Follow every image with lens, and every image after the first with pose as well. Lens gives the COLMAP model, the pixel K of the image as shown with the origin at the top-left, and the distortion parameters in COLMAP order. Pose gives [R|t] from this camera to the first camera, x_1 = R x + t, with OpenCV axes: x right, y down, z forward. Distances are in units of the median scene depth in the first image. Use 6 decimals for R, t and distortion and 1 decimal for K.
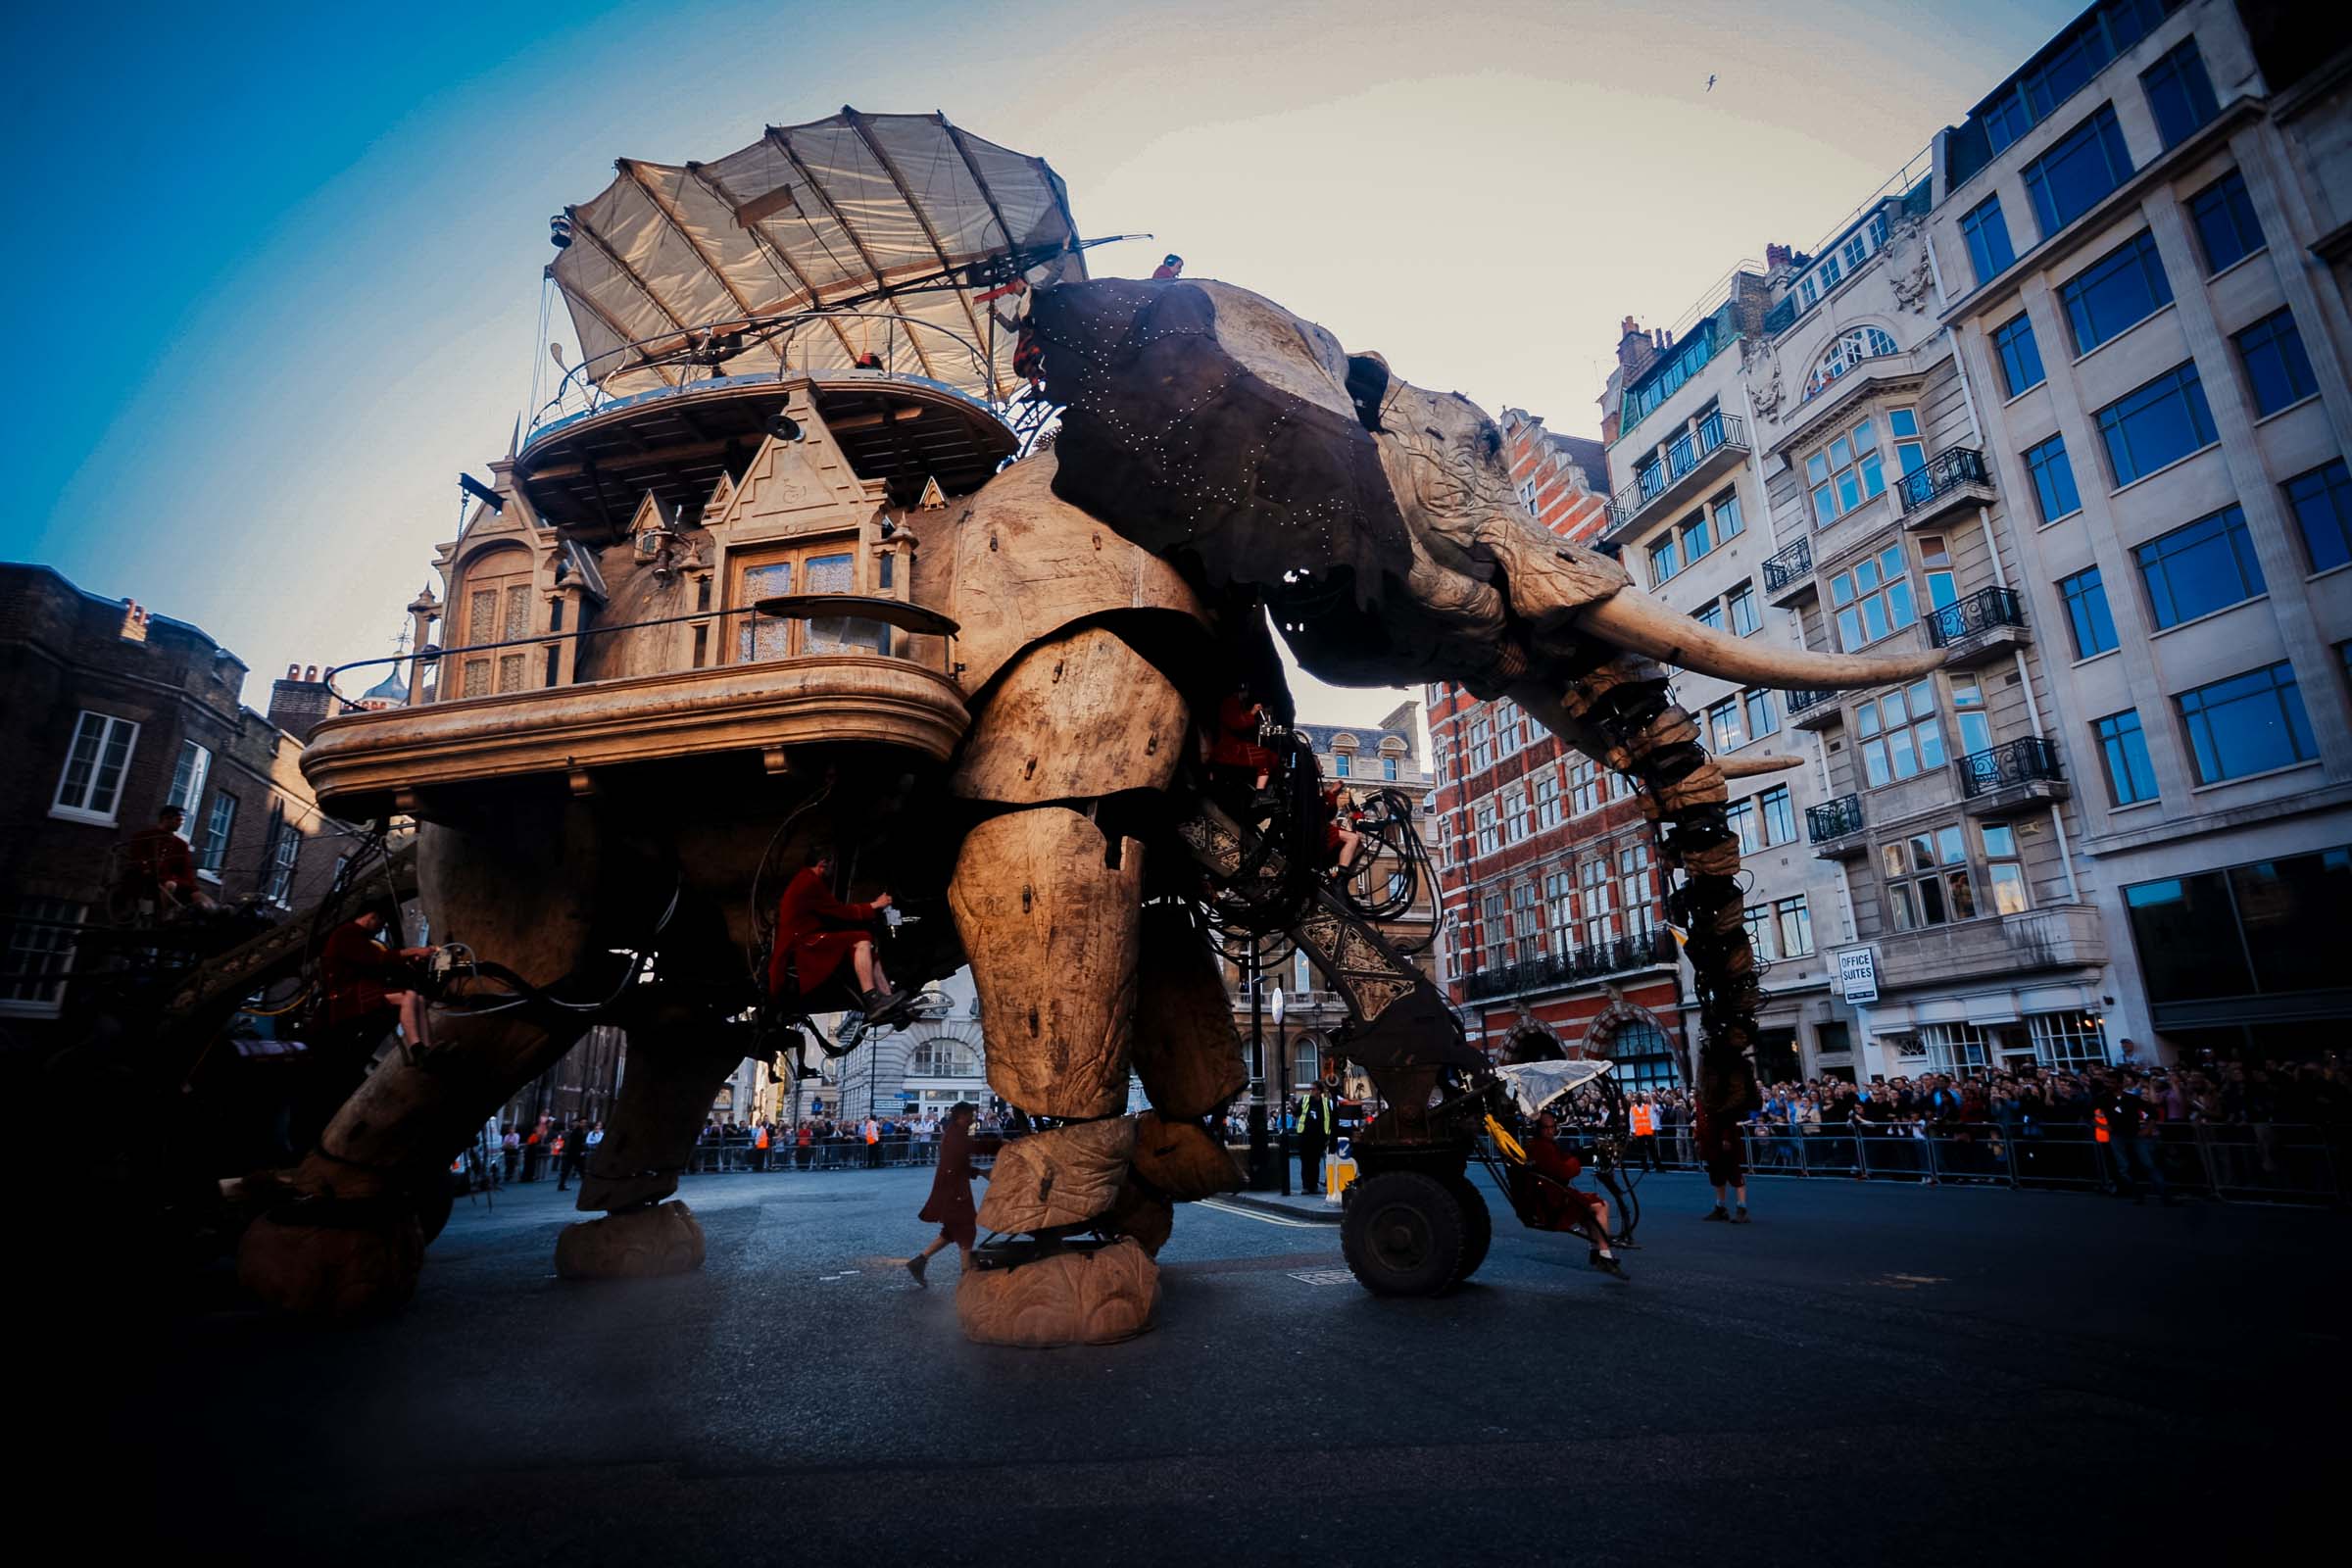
lens RADIAL K [[1152.0, 0, 1165.4], [0, 1152.0, 761.3], [0, 0, 1]] dist [-0.054199, 0.019505]
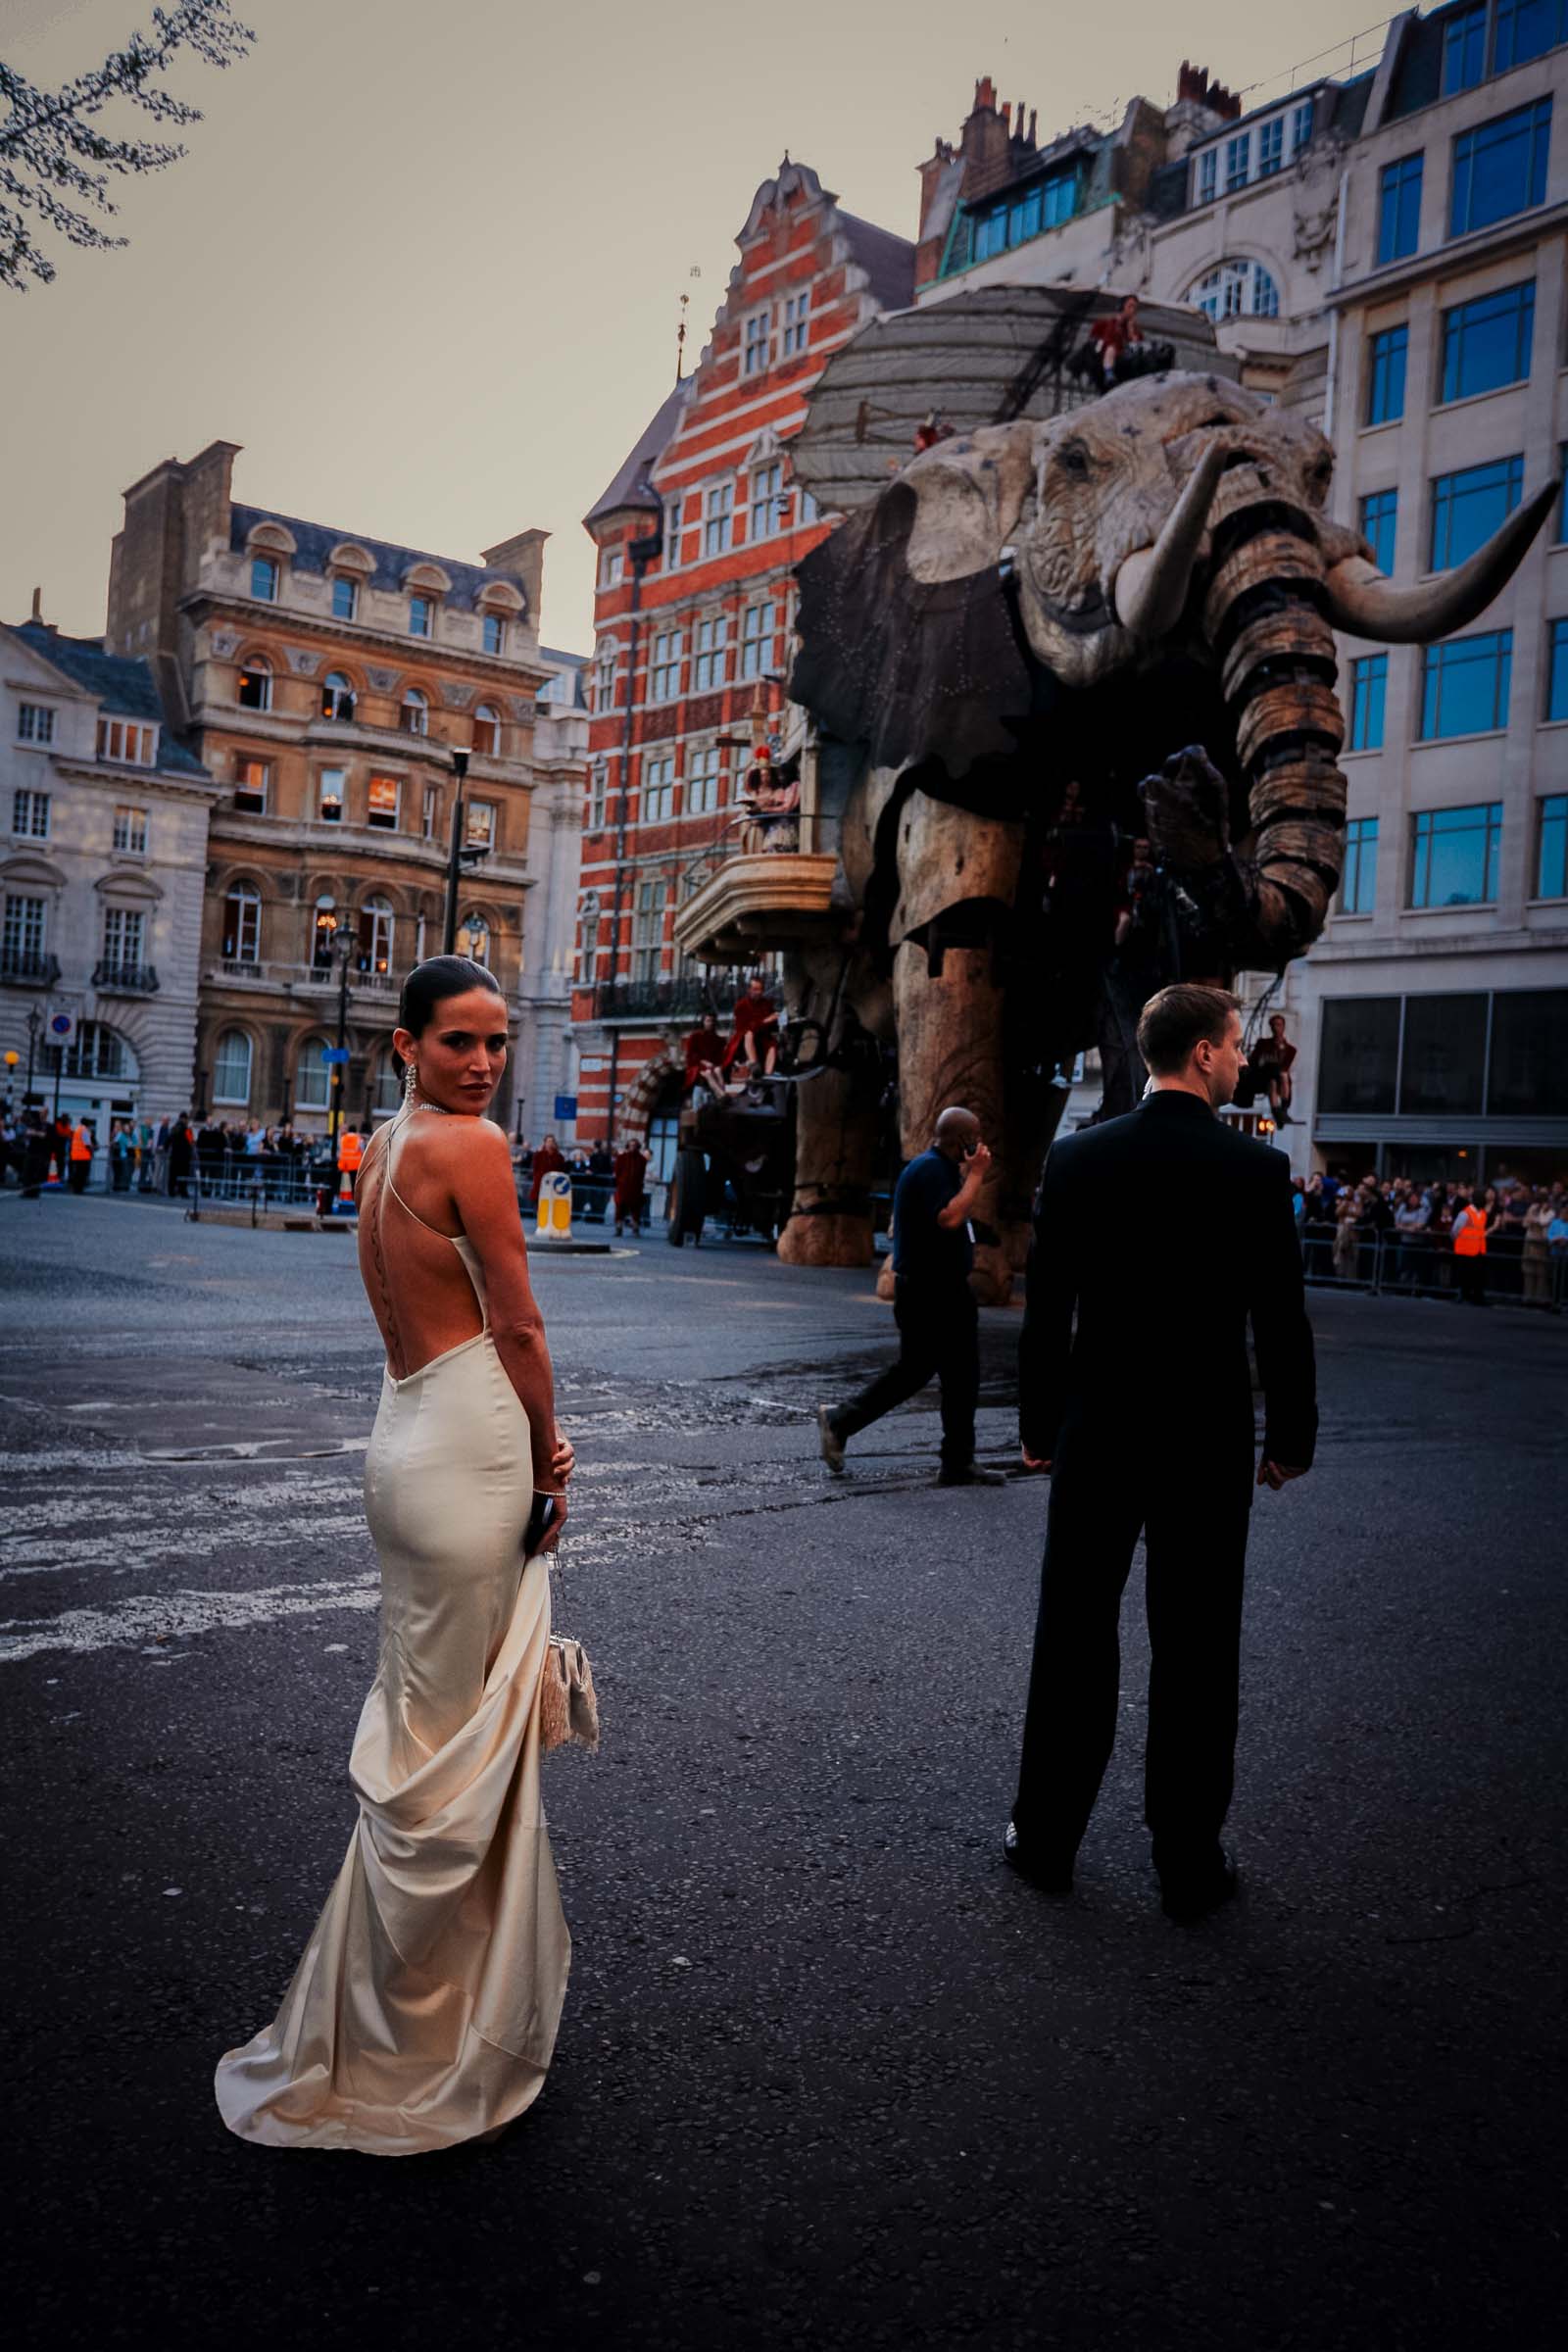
lens RADIAL K [[2013.4, 0, 768.9], [0, 2013.4, 1177.7], [0, 0, 1]] dist [0.001795, 0.027801]
pose [[0.920456, 0.059672, 0.386265, -0.143414], [-0.174653, 0.946914, 0.269908, -0.069617], [-0.349653, -0.315900, 0.882014, -0.238635]]
